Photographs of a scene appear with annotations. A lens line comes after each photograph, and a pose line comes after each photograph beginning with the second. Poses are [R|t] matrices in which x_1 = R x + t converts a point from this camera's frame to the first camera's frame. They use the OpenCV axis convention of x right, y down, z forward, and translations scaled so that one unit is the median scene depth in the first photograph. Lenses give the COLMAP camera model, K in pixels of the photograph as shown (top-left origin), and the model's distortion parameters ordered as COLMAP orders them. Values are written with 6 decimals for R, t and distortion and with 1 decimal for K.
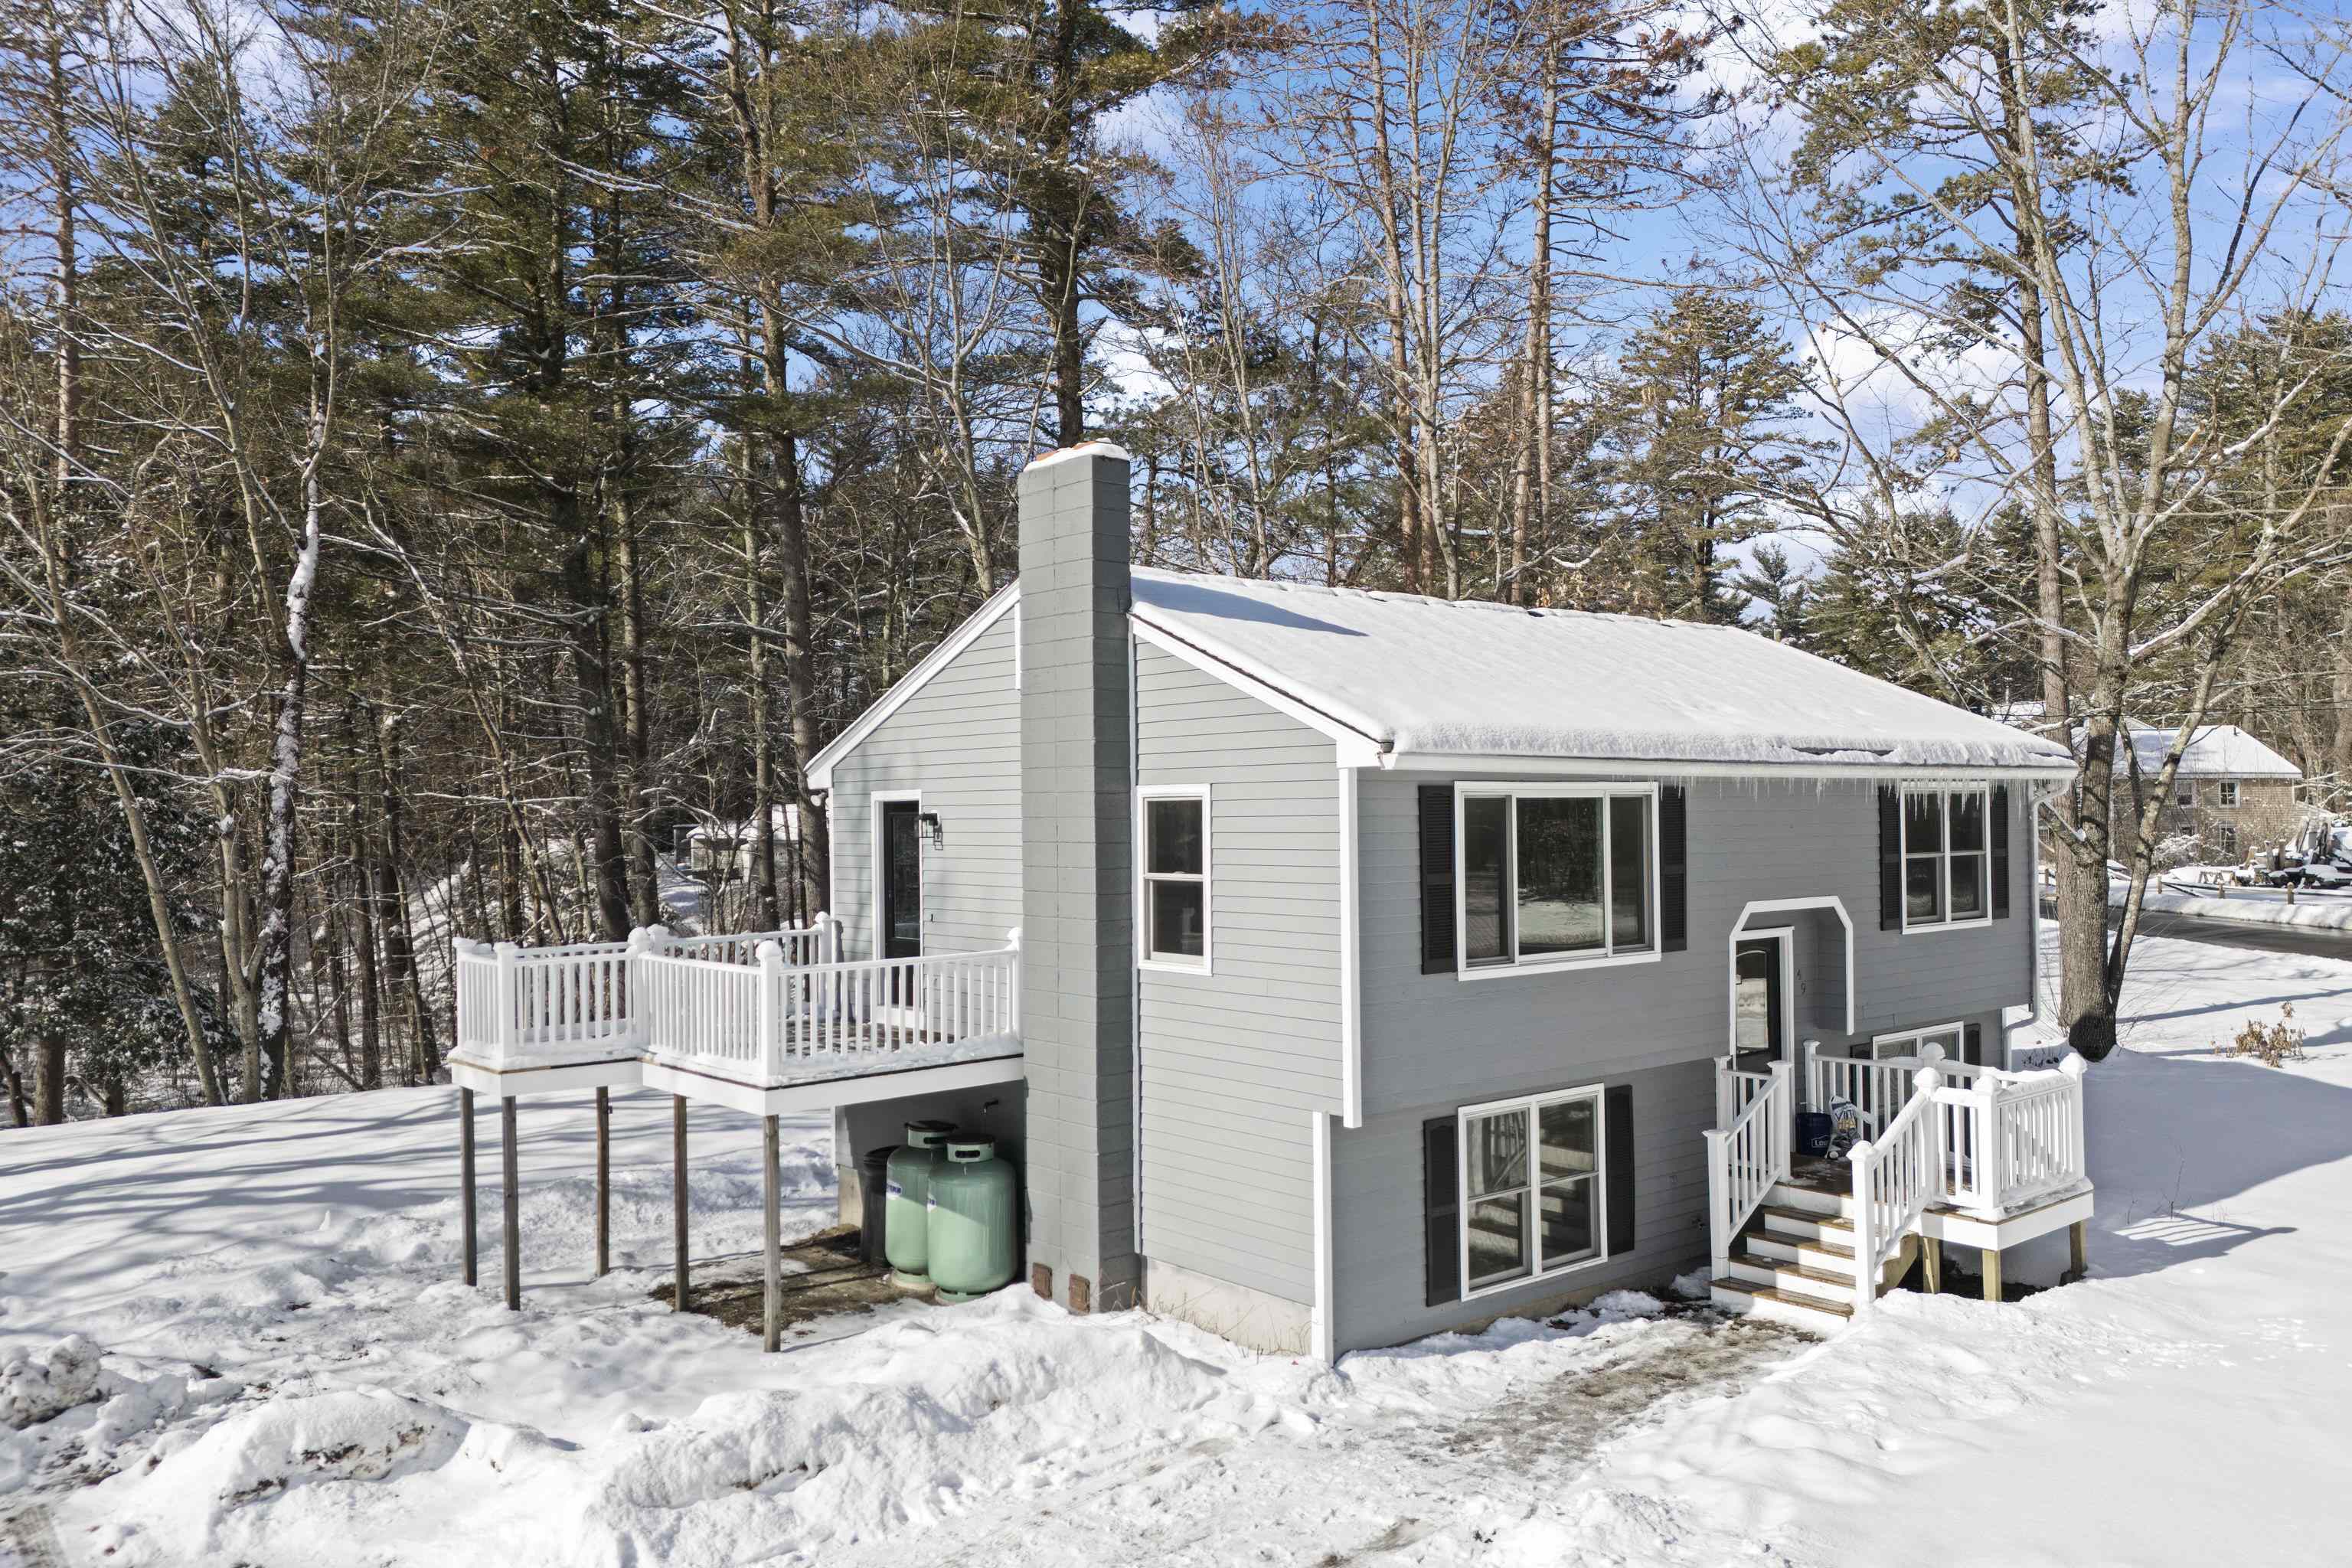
lens RADIAL K [[1741.4, 0, 1173.5], [0, 1741.4, 814.8], [0, 0, 1]] dist [0.062972, -0.045809]
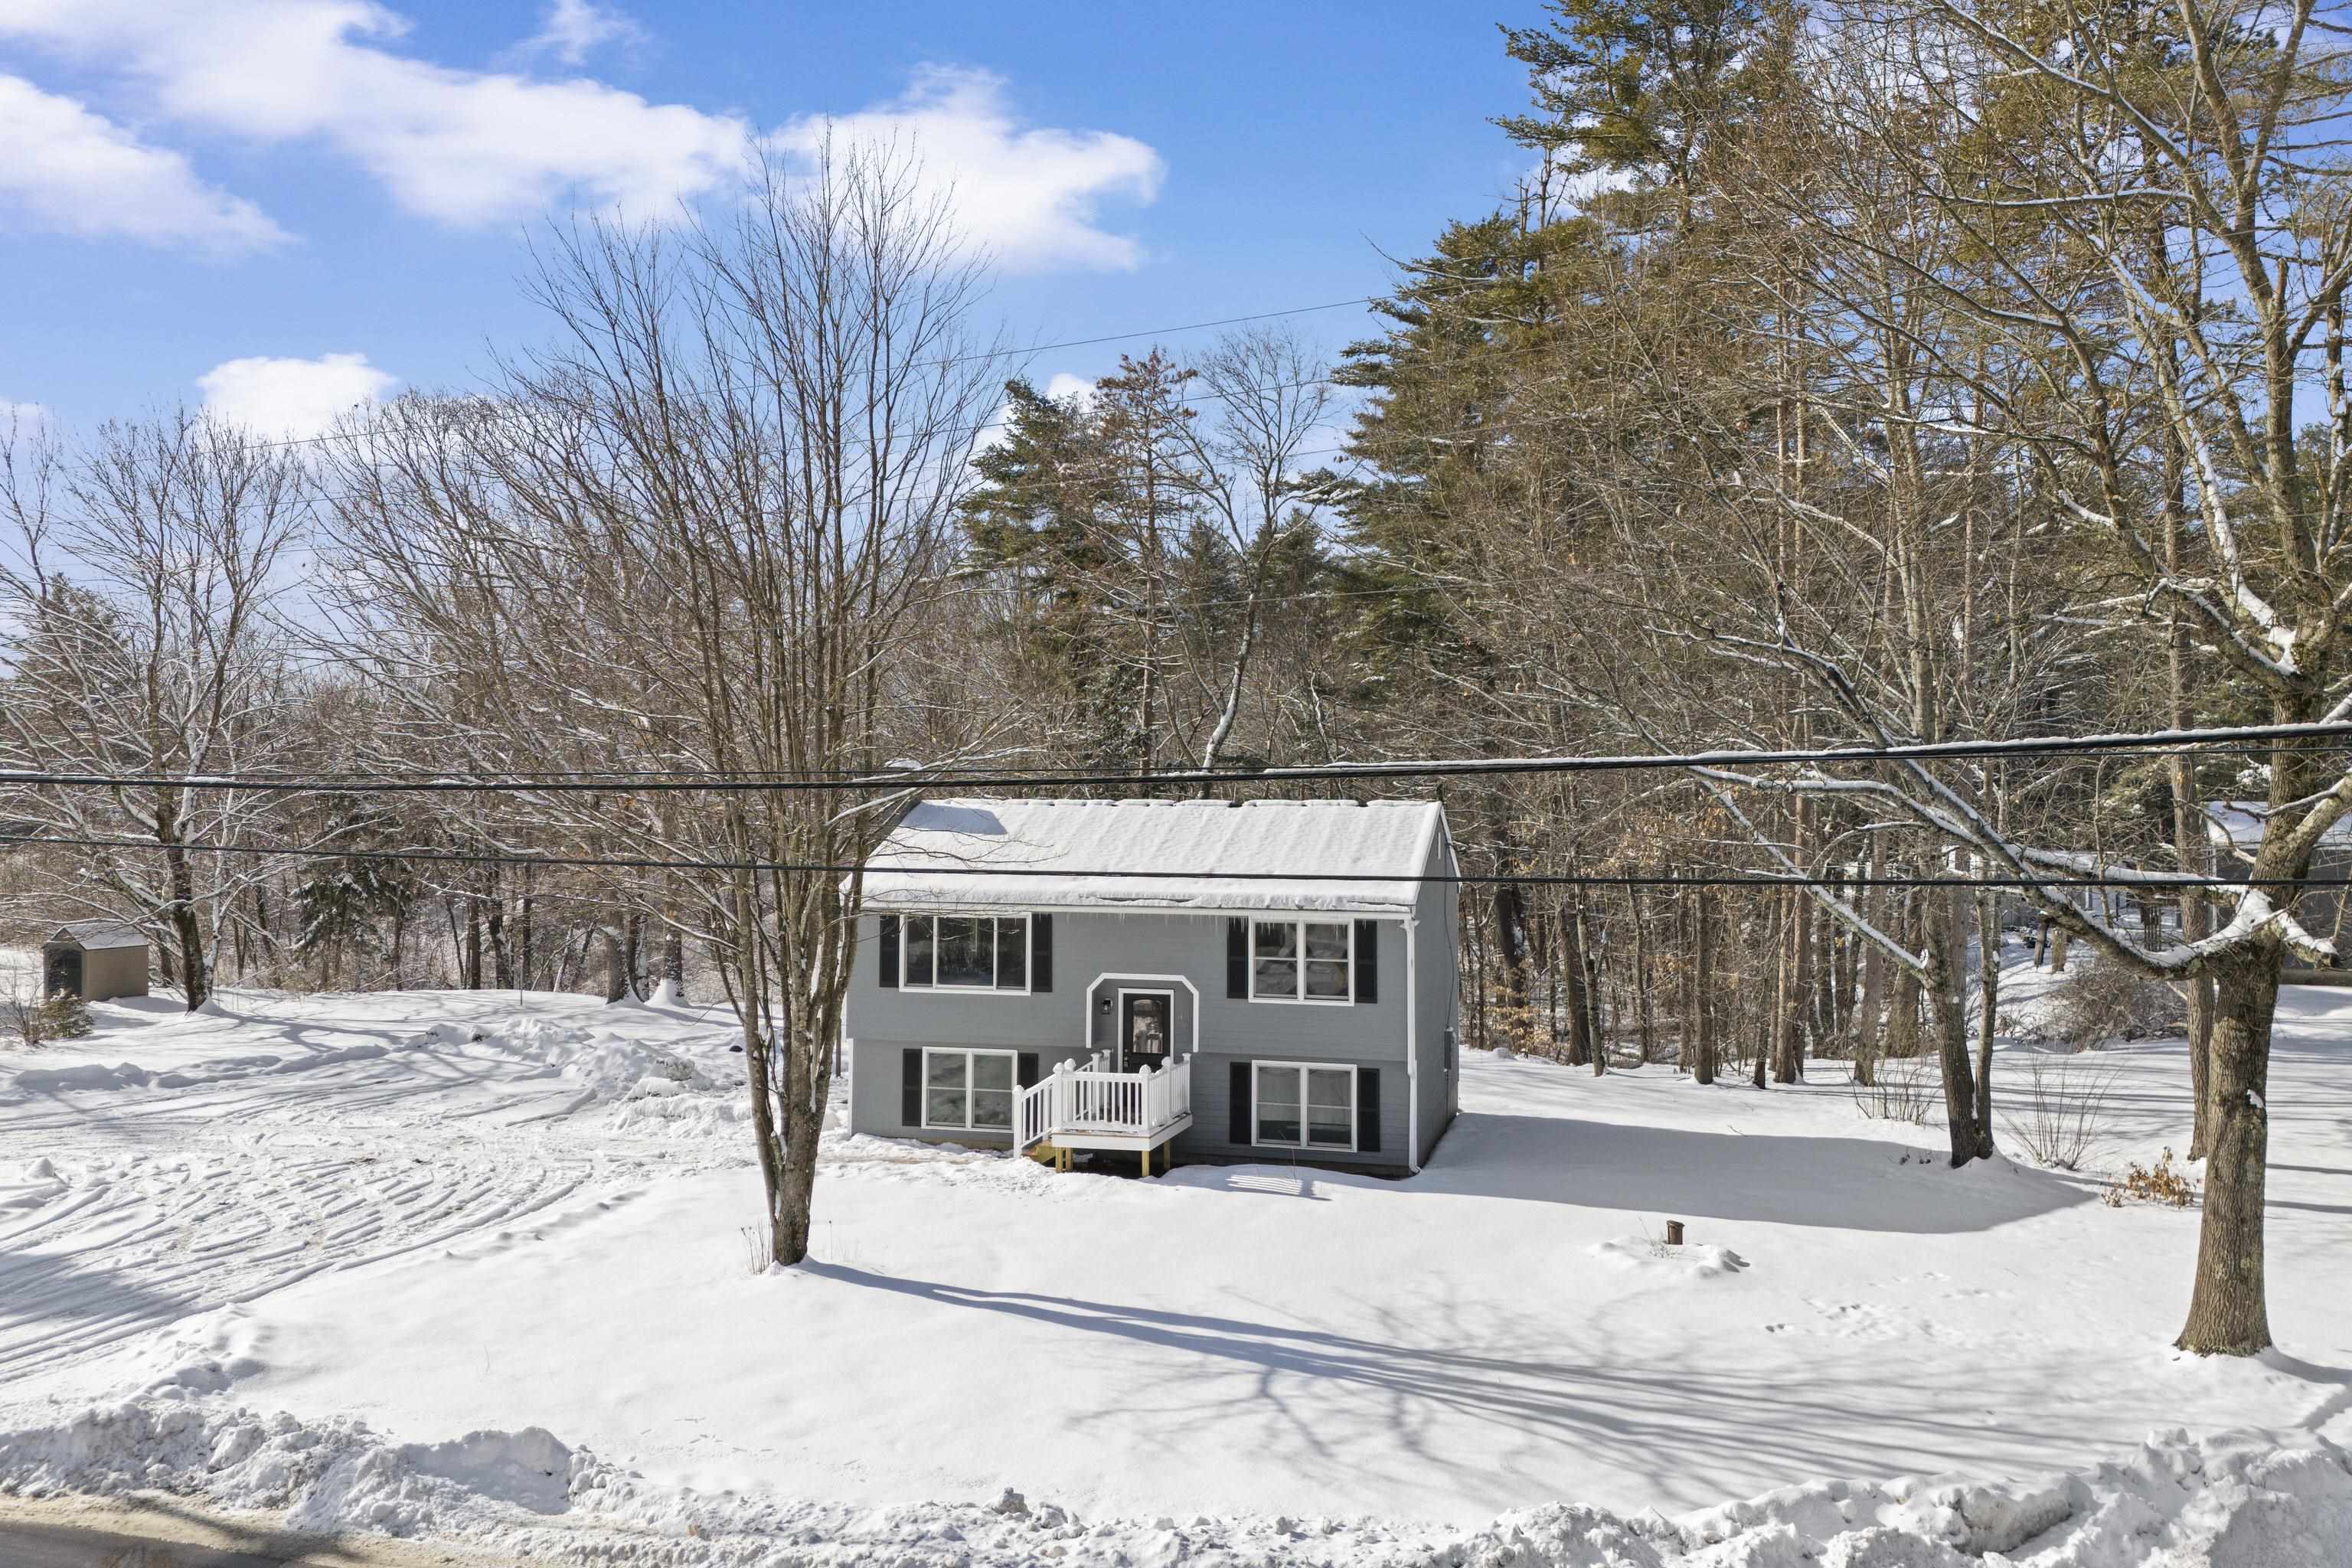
lens RADIAL K [[1699.2, 0, 1173.2], [0, 1699.2, 774.4], [0, 0, 1]] dist [0.062658, -0.006614]
pose [[0.571966, -0.005345, -0.820260, 2.145243], [-0.010094, 0.999857, -0.013554, -0.165801], [0.820215, 0.016032, 0.571830, -0.051924]]
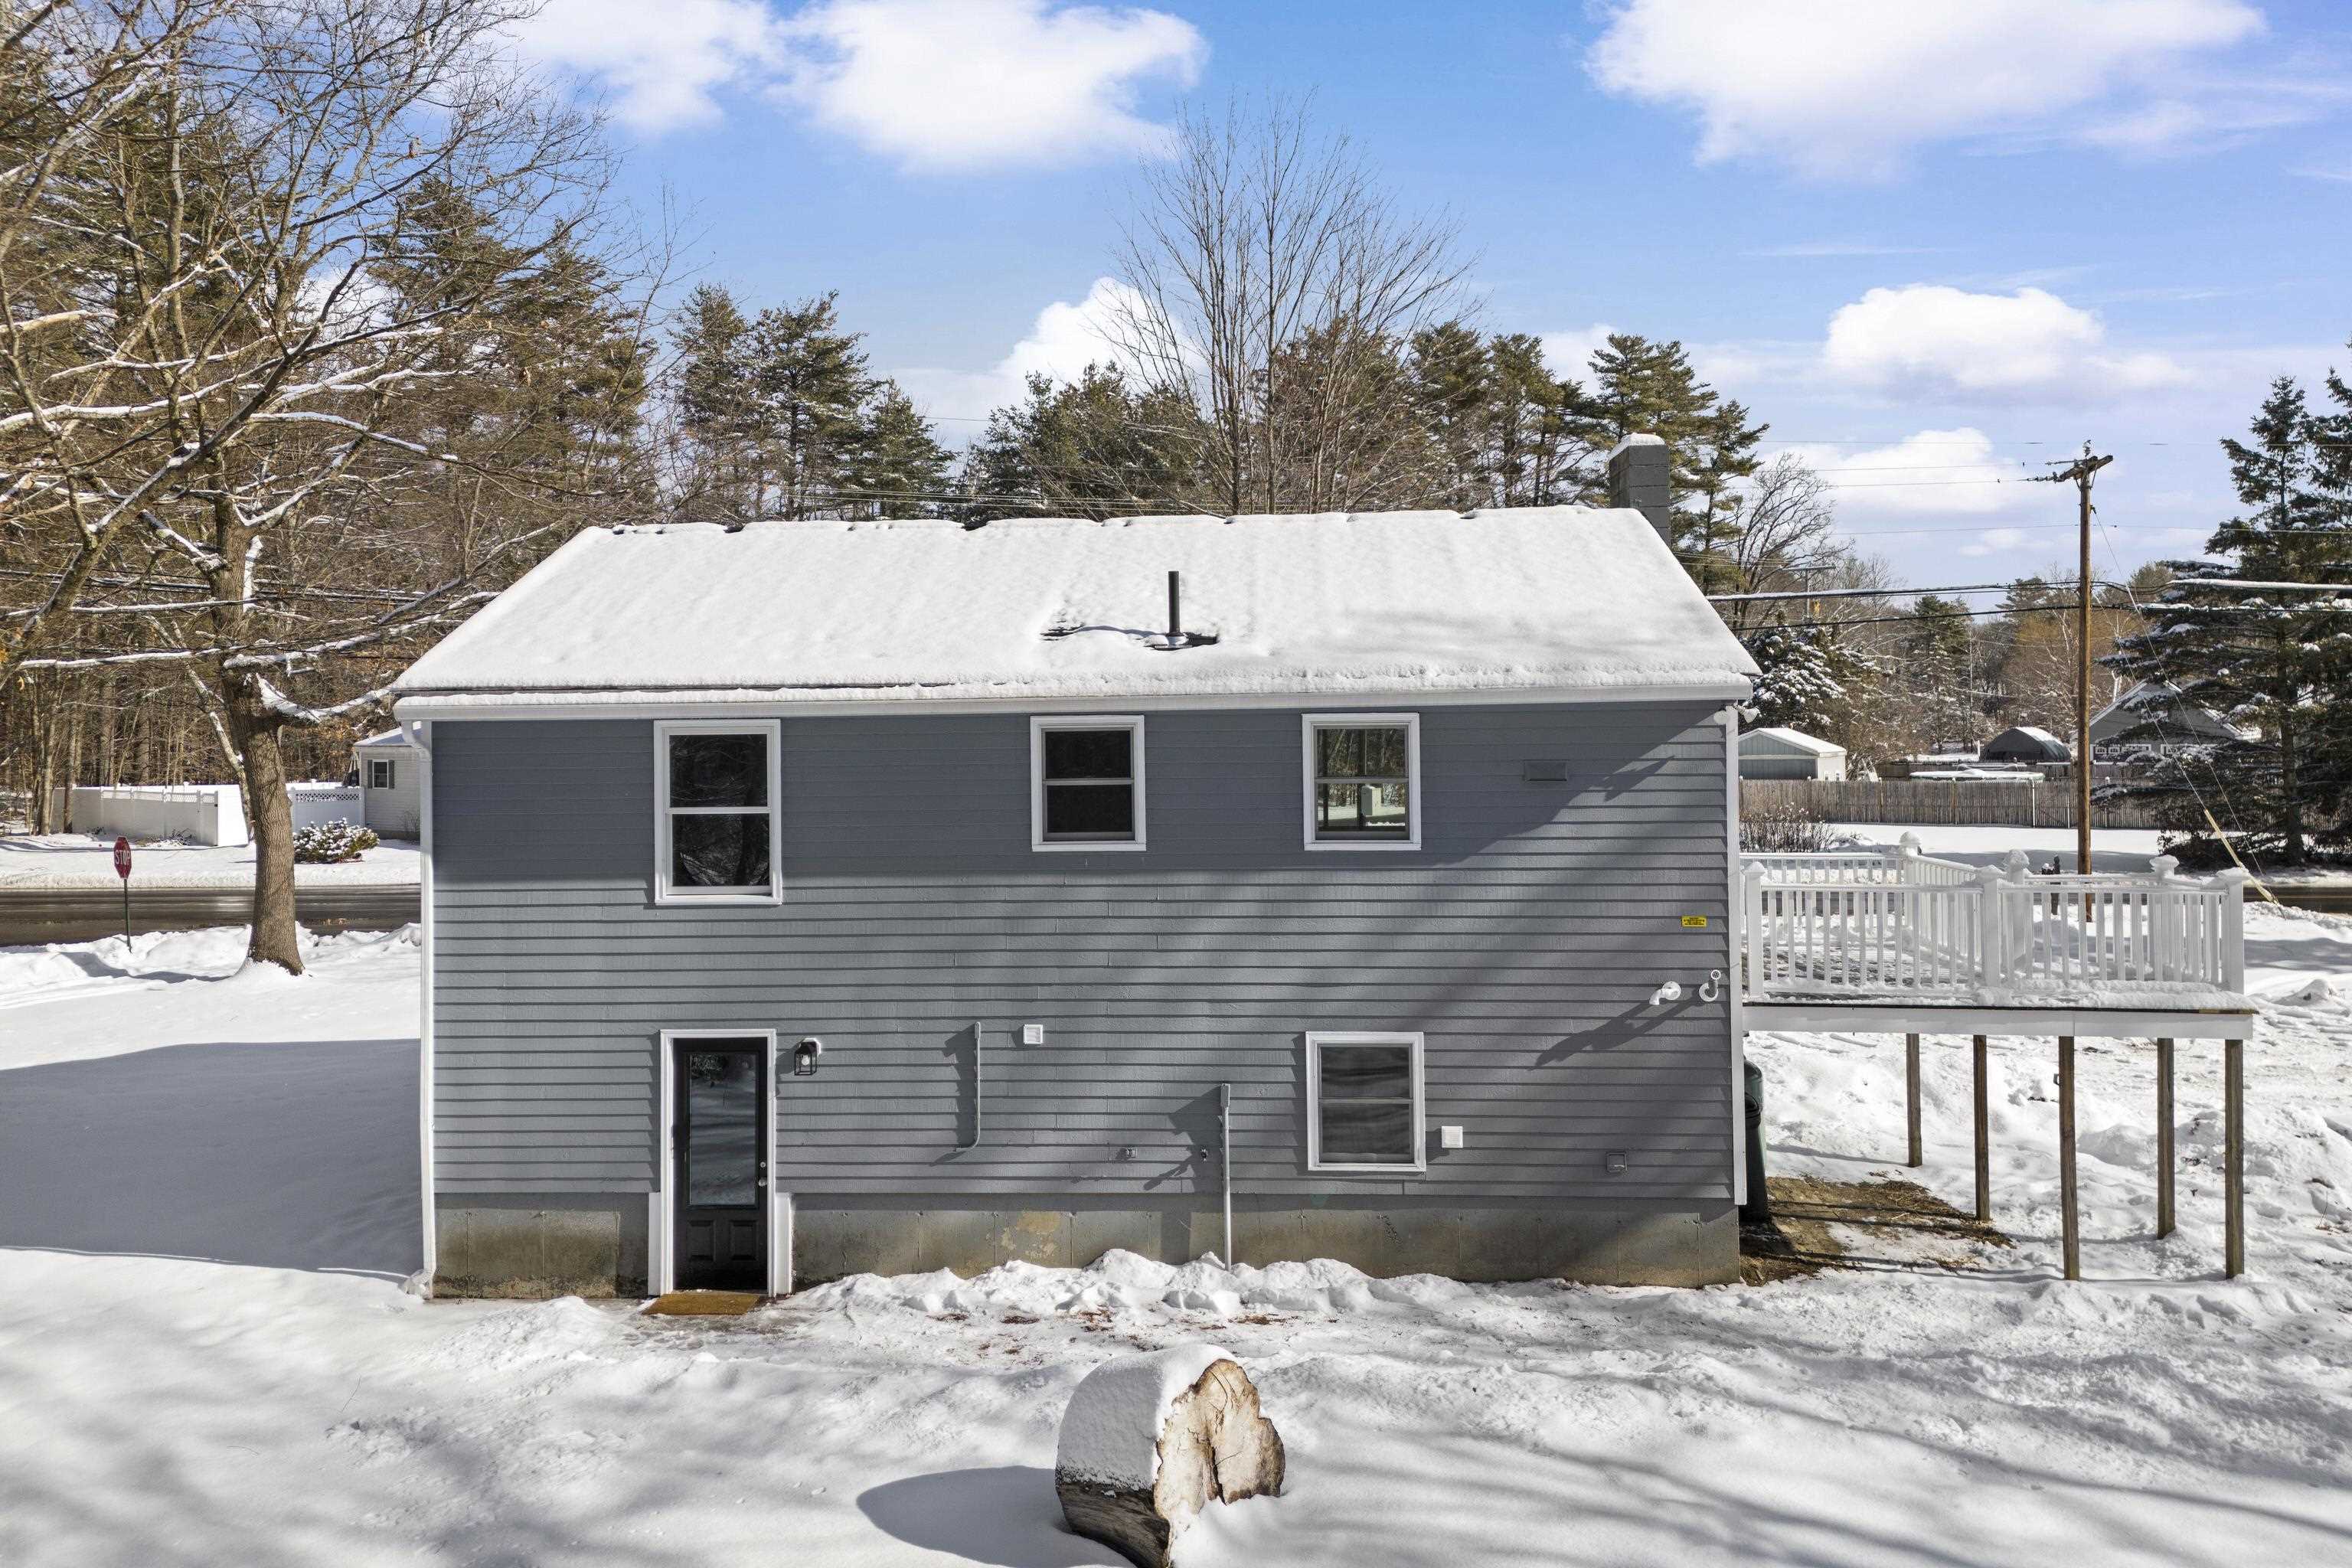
lens RADIAL K [[1774.6, 0, 1182.0], [0, 1774.6, 710.8], [0, 0, 1]] dist [0.075348, -0.082171]
pose [[-0.725488, 0.021991, 0.687883, -0.701756], [0.018825, 0.999749, -0.012107, -0.006714], [-0.687977, 0.004166, -0.725720, 2.181615]]
